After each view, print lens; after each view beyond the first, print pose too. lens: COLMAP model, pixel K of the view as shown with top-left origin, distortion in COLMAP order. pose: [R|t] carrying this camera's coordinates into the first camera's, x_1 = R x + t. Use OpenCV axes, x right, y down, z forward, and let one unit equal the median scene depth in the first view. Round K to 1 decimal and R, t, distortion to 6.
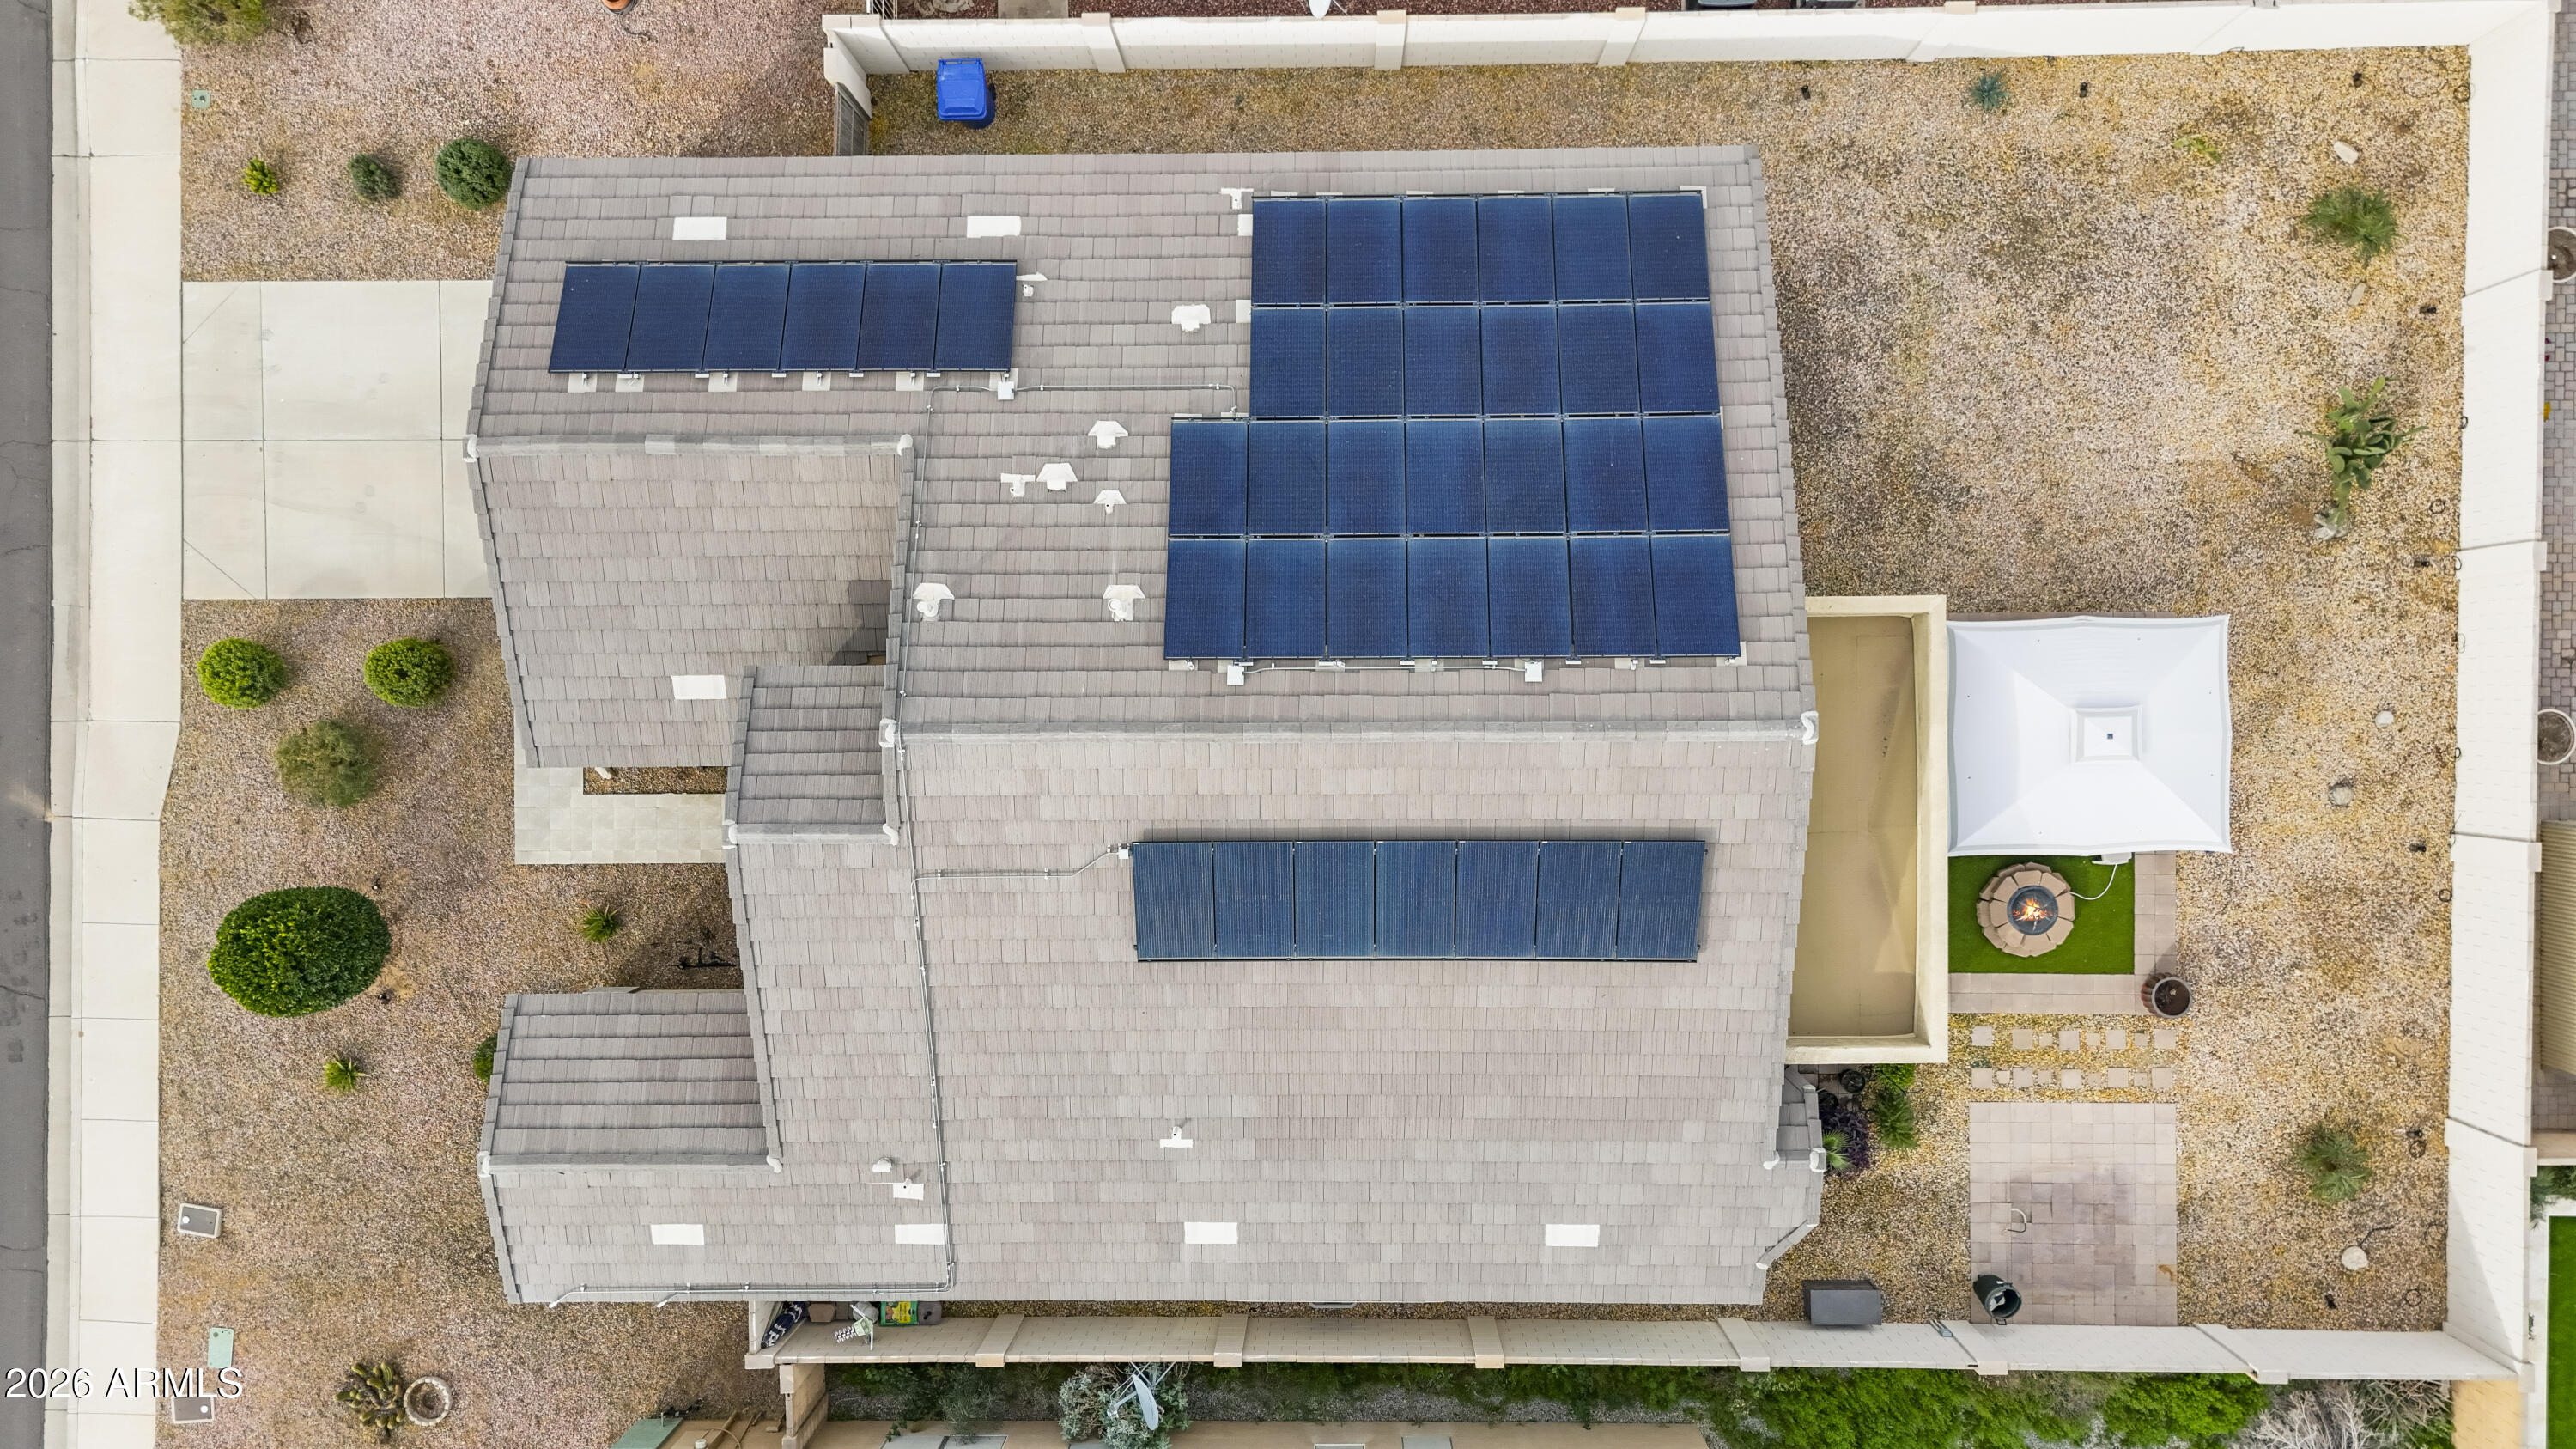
lens RADIAL K [[1887.6, 0, 1288.0], [0, 1887.6, 724.5], [0, 0, 1]] dist [0.075469, -0.066717]
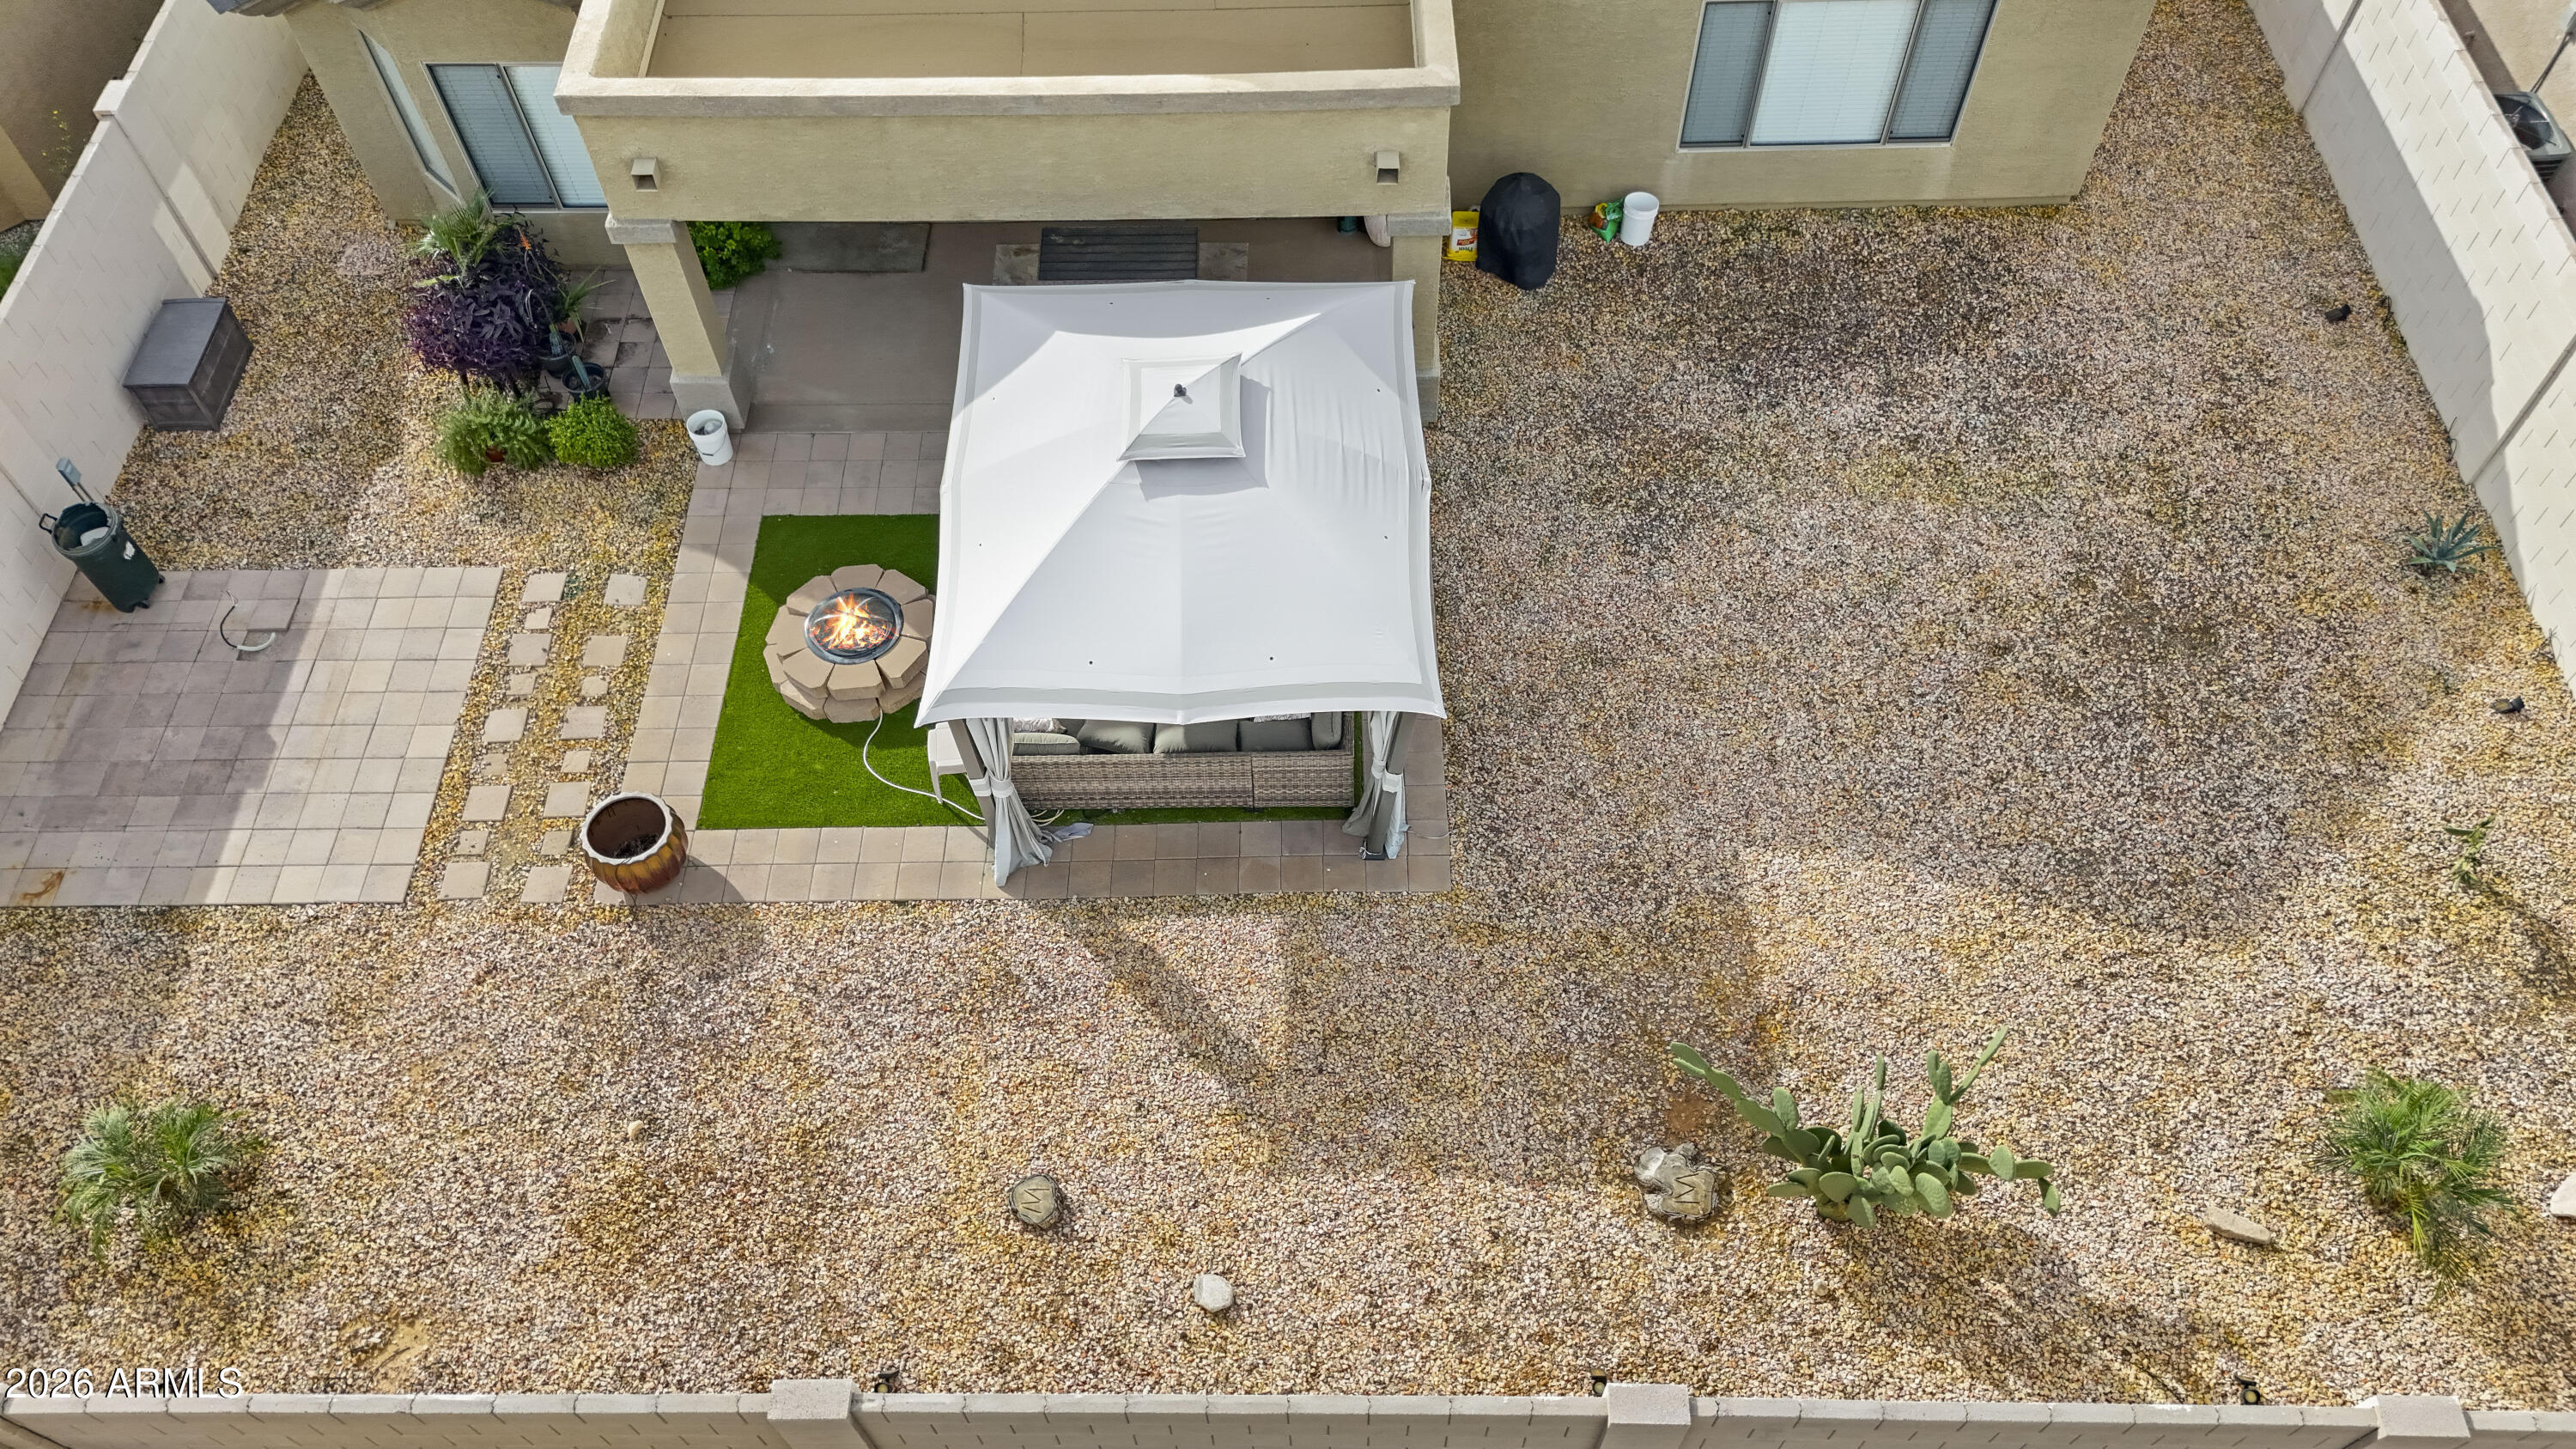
lens RADIAL K [[1887.6, 0, 1288.0], [0, 1887.6, 724.5], [0, 0, 1]] dist [0.075469, -0.066717]
pose [[-0.001192, 0.833054, -0.553191, 0.686969], [-0.999998, 0.000042, 0.002218, -0.019592], [0.001871, 0.553192, 0.833051, 0.588422]]
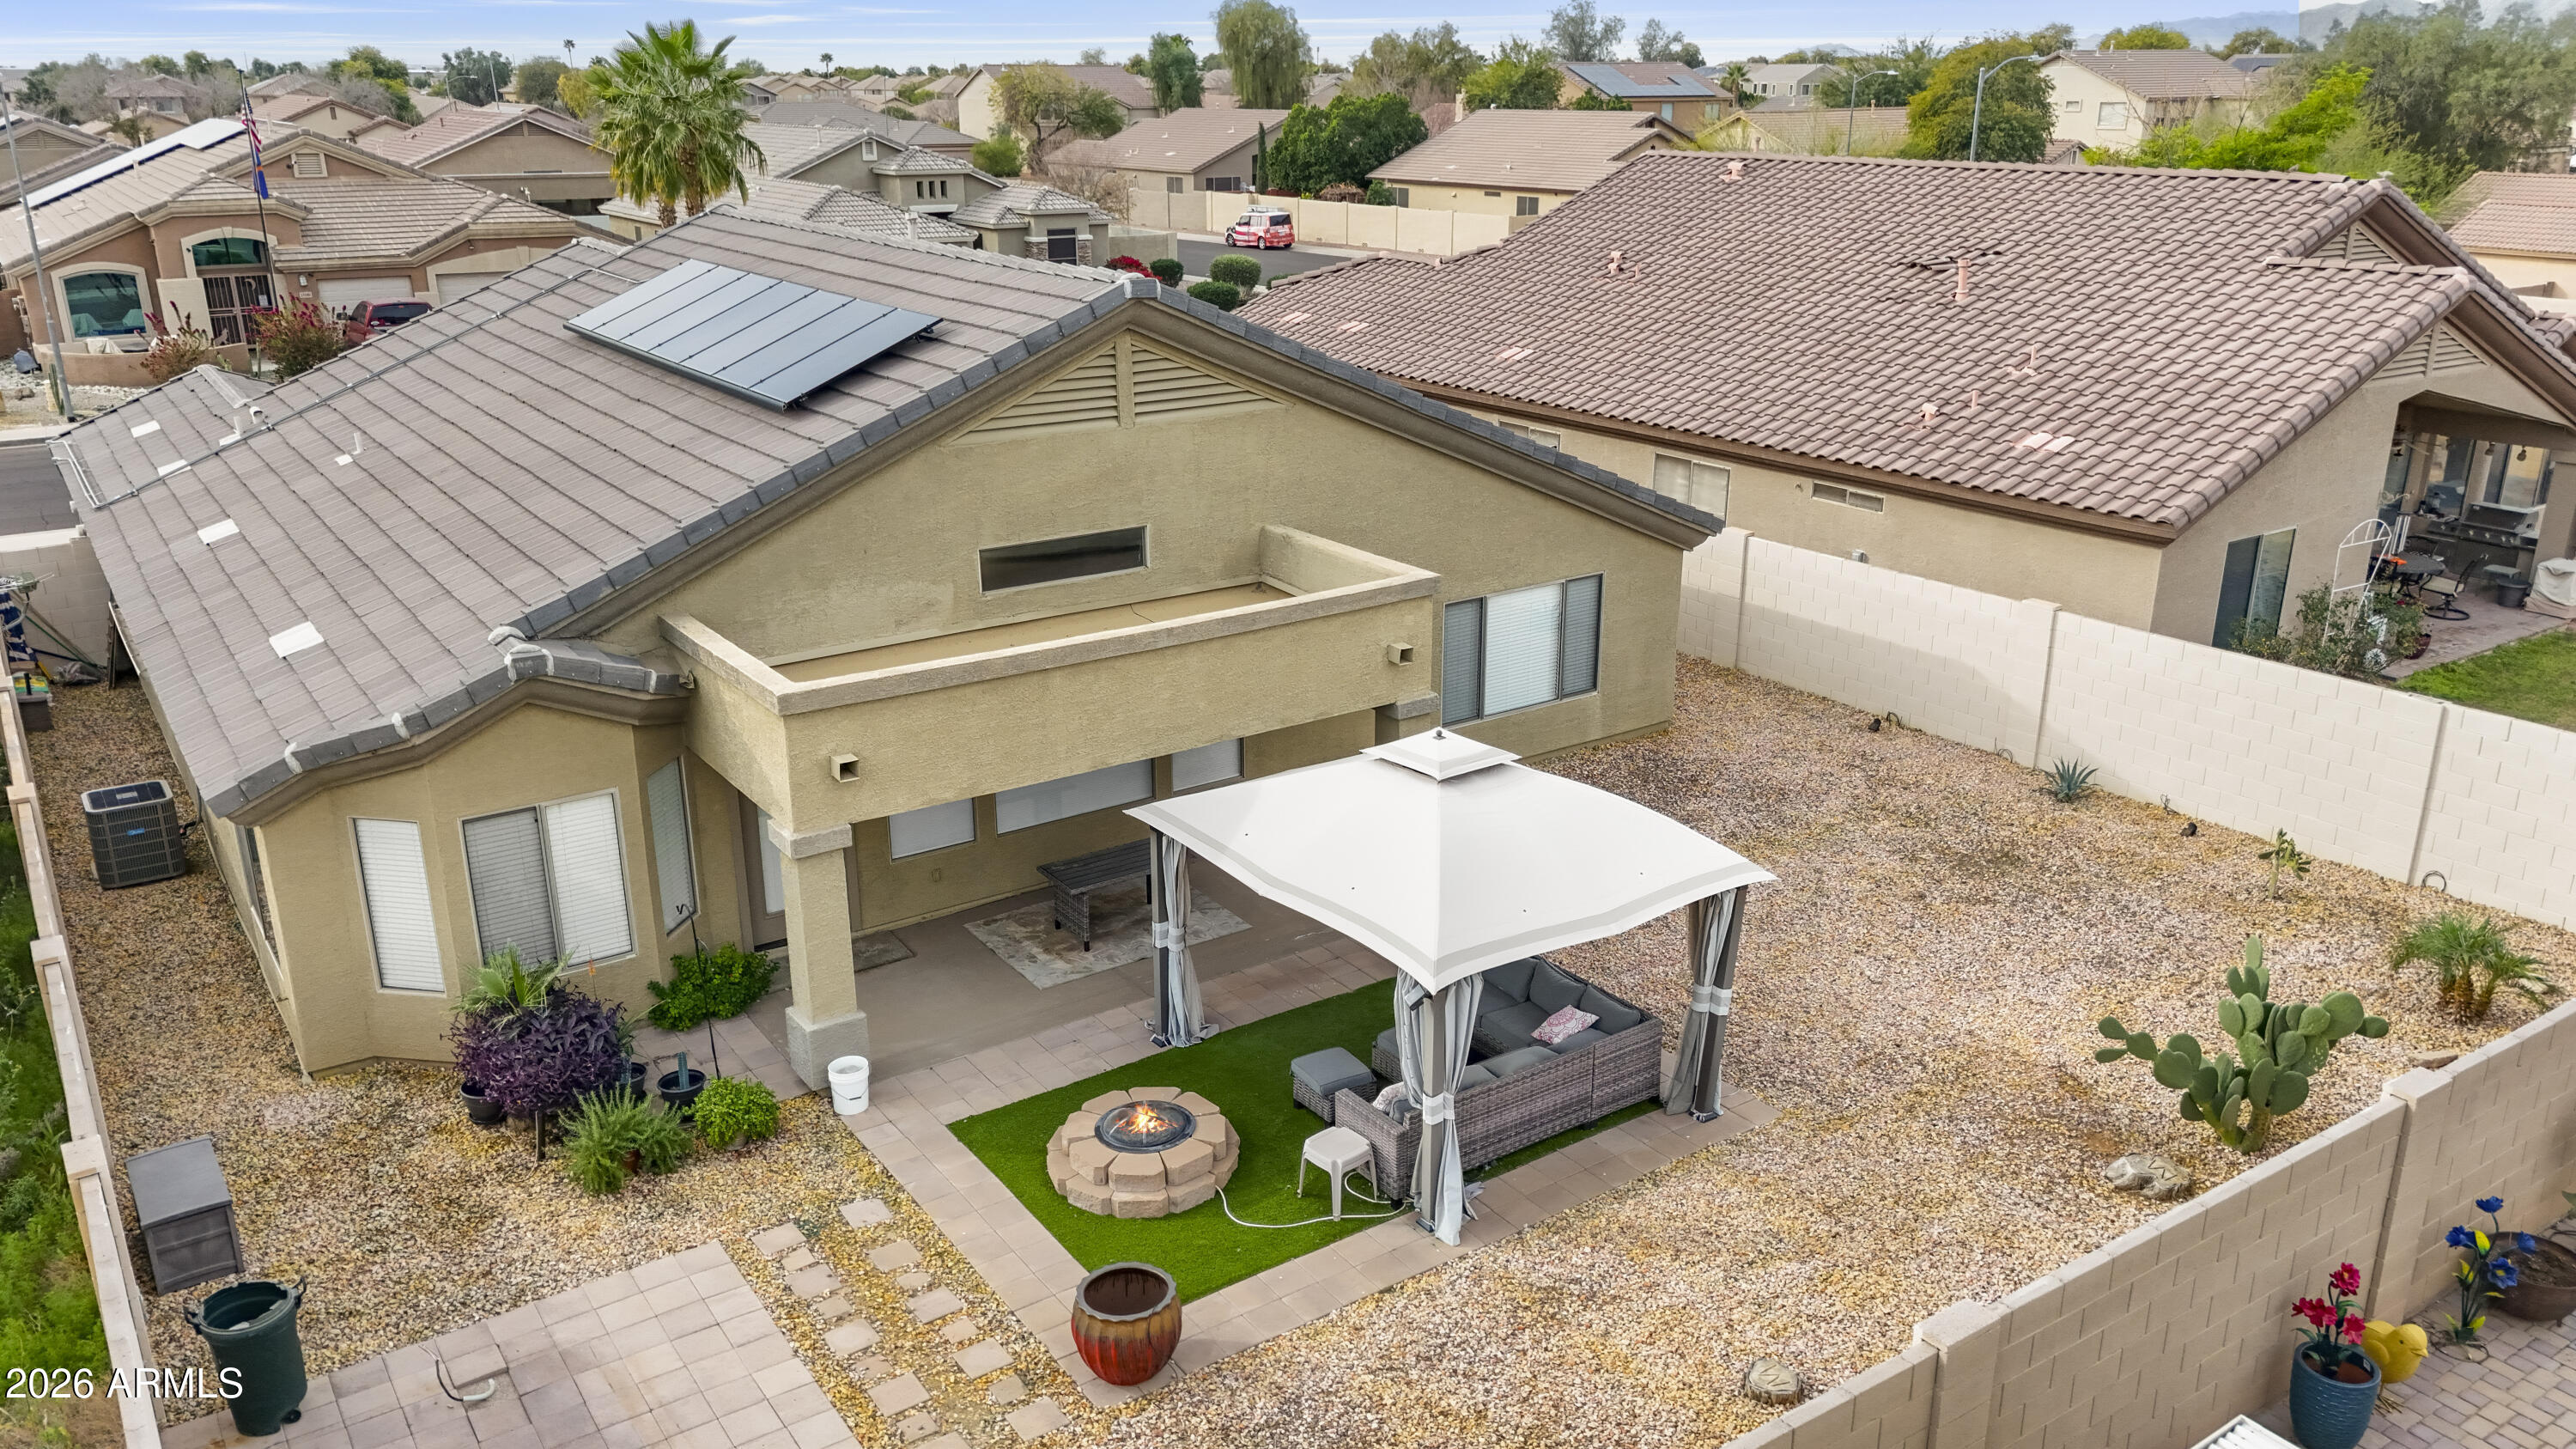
lens RADIAL K [[1887.6, 0, 1288.0], [0, 1887.6, 724.5], [0, 0, 1]] dist [0.075469, -0.066717]
pose [[0.564114, 0.281314, -0.776298, 0.757058], [-0.825493, 0.171215, -0.537817, 0.310747], [-0.018382, 0.944218, 0.328807, 0.733574]]
